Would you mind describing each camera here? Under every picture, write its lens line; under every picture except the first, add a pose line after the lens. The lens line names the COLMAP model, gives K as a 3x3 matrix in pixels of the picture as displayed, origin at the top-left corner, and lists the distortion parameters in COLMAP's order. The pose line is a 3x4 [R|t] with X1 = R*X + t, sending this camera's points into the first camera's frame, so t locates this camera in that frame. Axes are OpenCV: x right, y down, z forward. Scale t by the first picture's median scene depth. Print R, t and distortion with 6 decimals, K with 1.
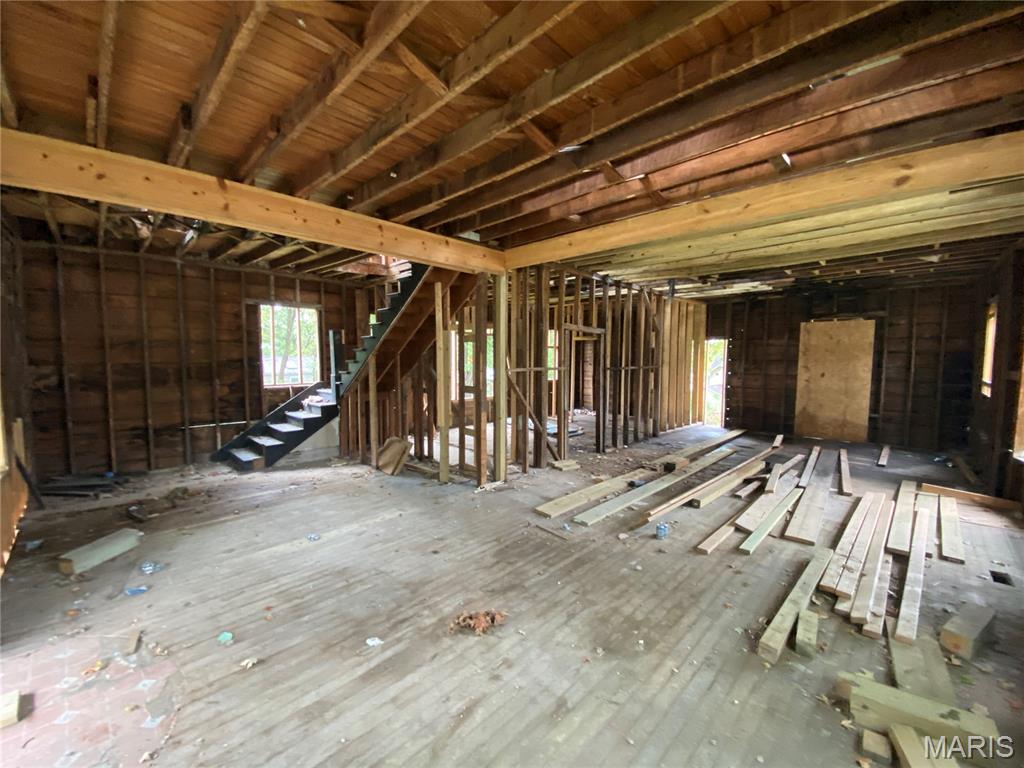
lens RADIAL K [[424.0, 0, 507.0], [0, 424.0, 383.8], [0, 0, 1]] dist [-0.019849, -0.000696]
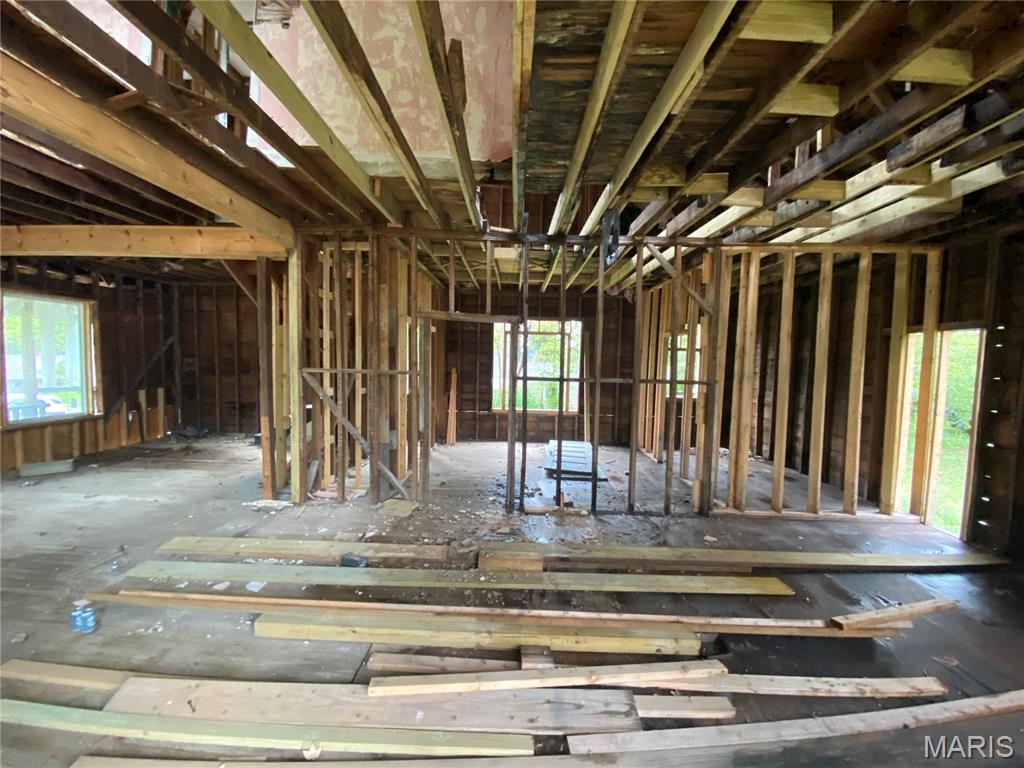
lens RADIAL K [[424.0, 0, 509.7], [0, 424.0, 387.5], [0, 0, 1]] dist [-0.019849, -0.000696]
pose [[0.699623, 0.062469, -0.711776, 0.874690], [-0.069564, 0.997393, 0.019160, -0.044064], [0.711118, 0.036110, 0.702145, 0.710799]]
